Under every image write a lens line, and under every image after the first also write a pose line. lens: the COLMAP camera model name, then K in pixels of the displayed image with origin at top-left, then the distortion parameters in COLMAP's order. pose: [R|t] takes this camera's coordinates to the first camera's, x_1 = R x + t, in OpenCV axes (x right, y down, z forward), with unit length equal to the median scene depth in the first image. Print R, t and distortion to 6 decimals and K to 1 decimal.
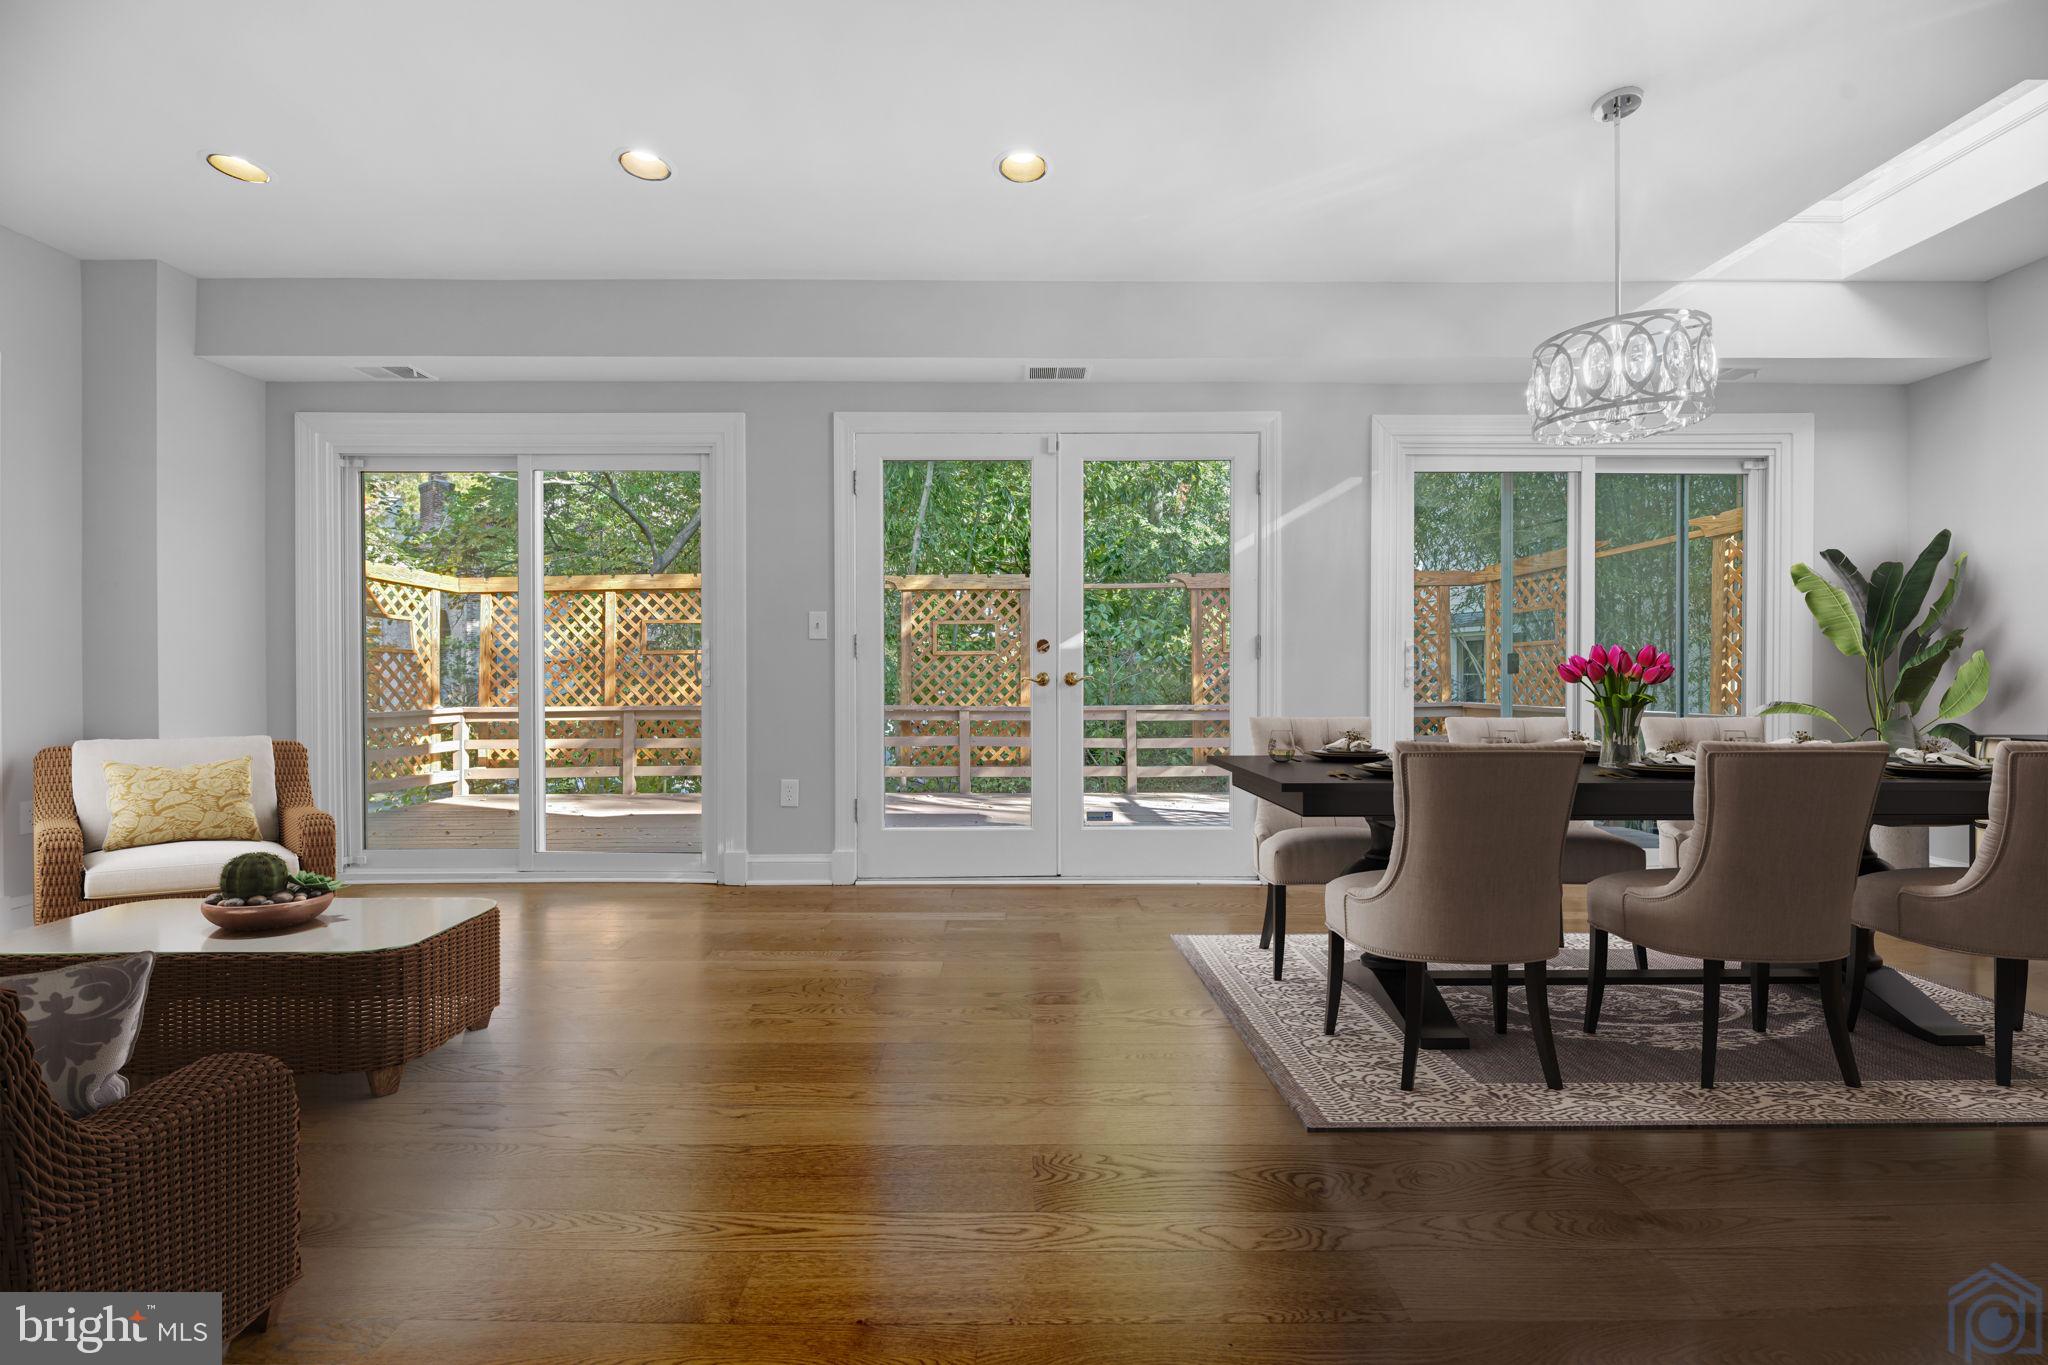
lens RADIAL K [[829.5, 0, 1020.9], [0, 829.5, 679.9], [0, 0, 1]] dist [-0.002181, -0.000333]
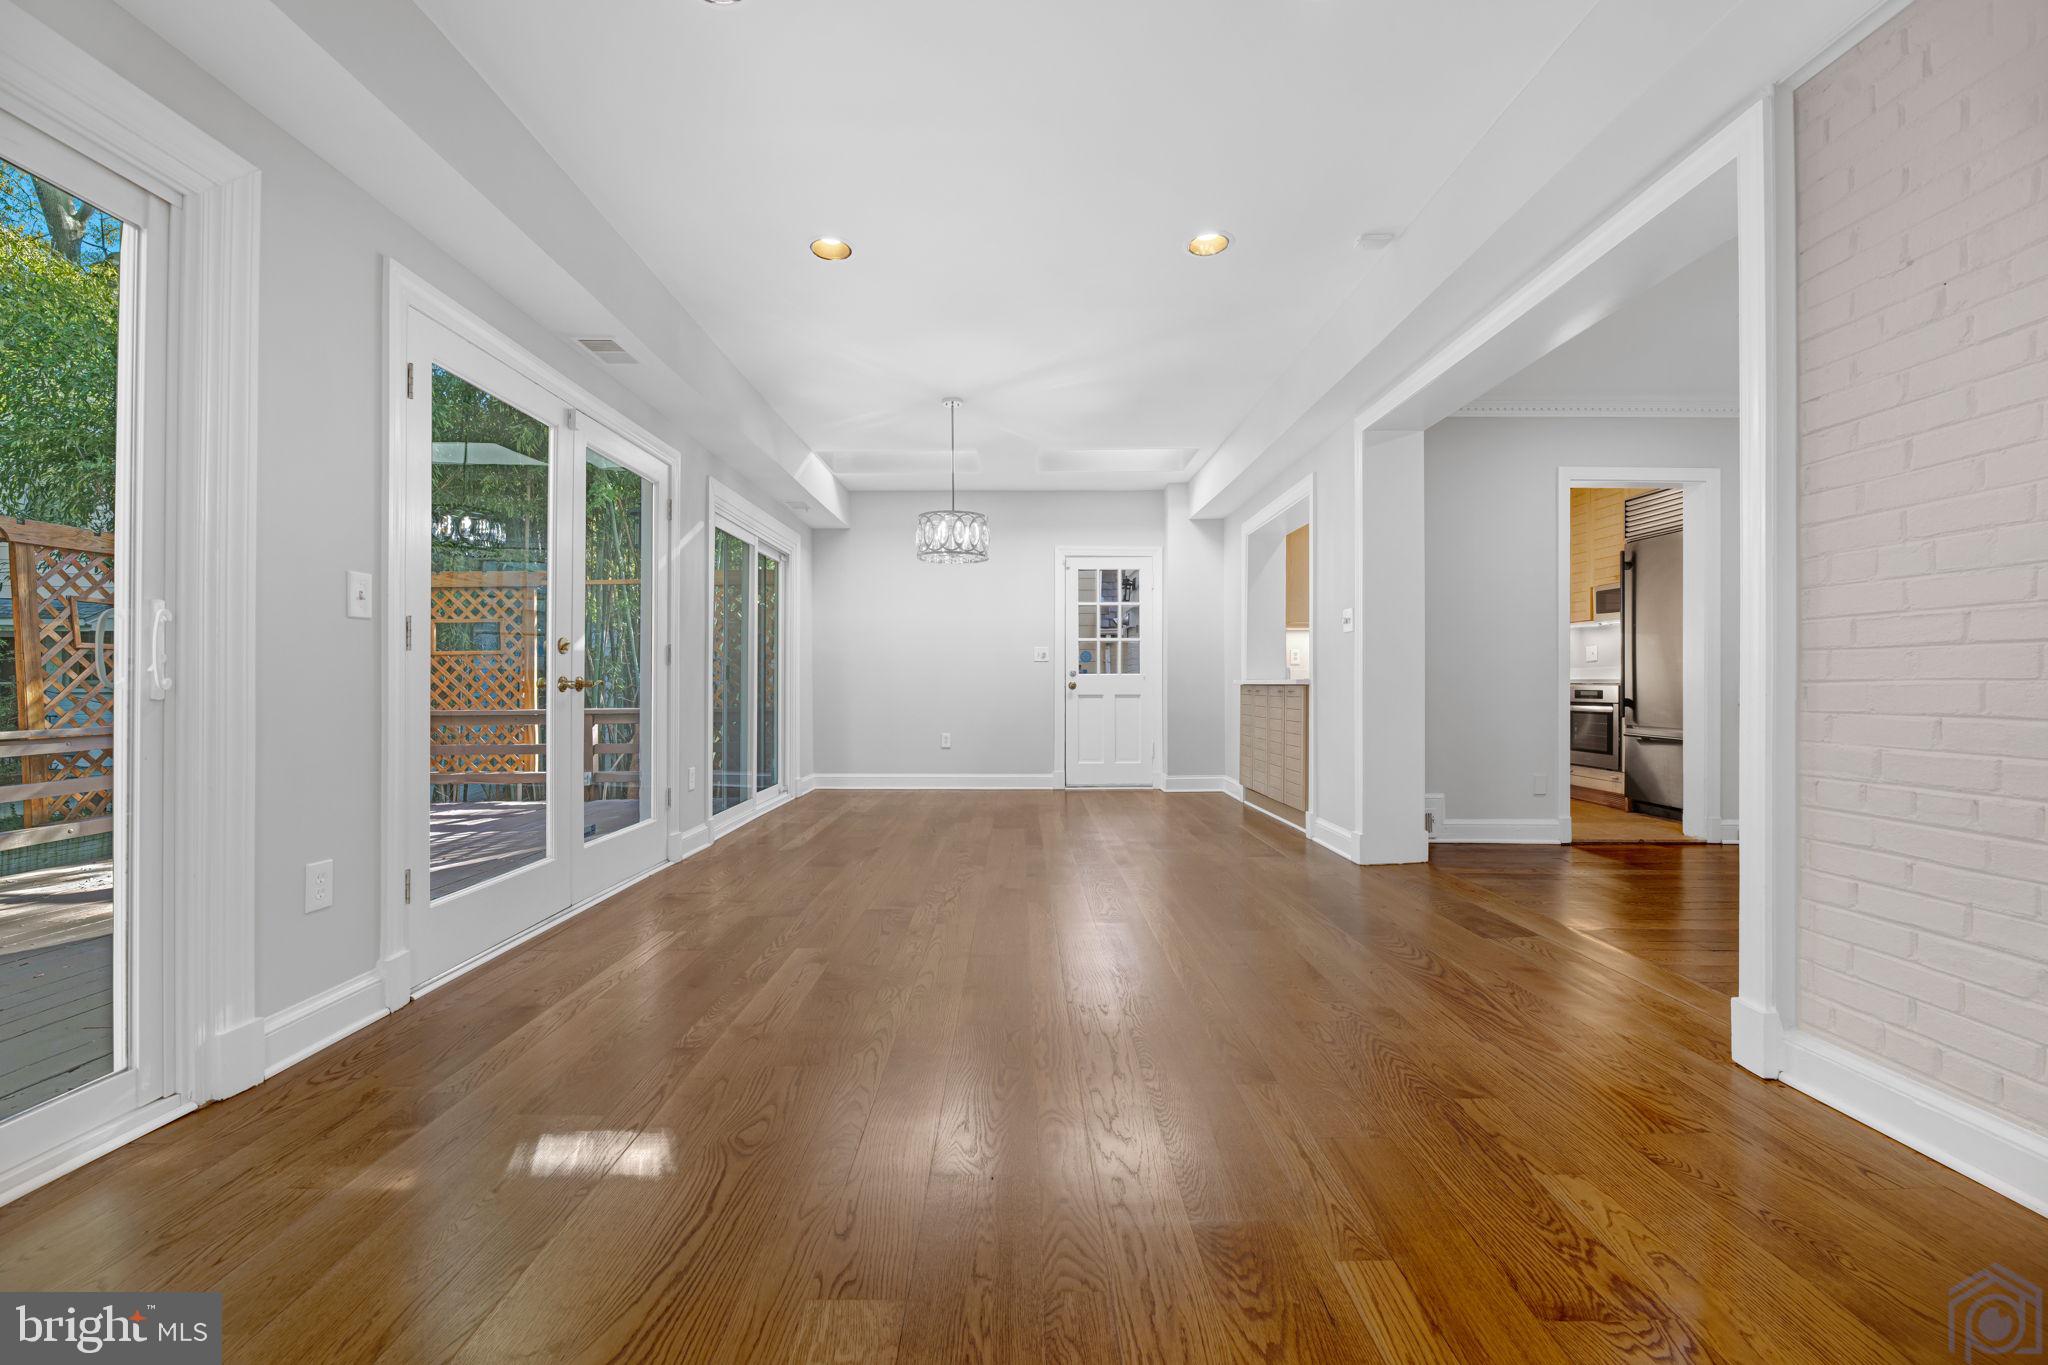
lens RADIAL K [[829.5, 0, 1020.9], [0, 829.5, 679.9], [0, 0, 1]] dist [-0.002181, -0.000333]
pose [[-0.003155, 0.009183, 0.999953, -0.844947], [0.004804, 0.999946, -0.009167, 0.003617], [-0.999983, 0.004775, -0.003199, 0.519732]]
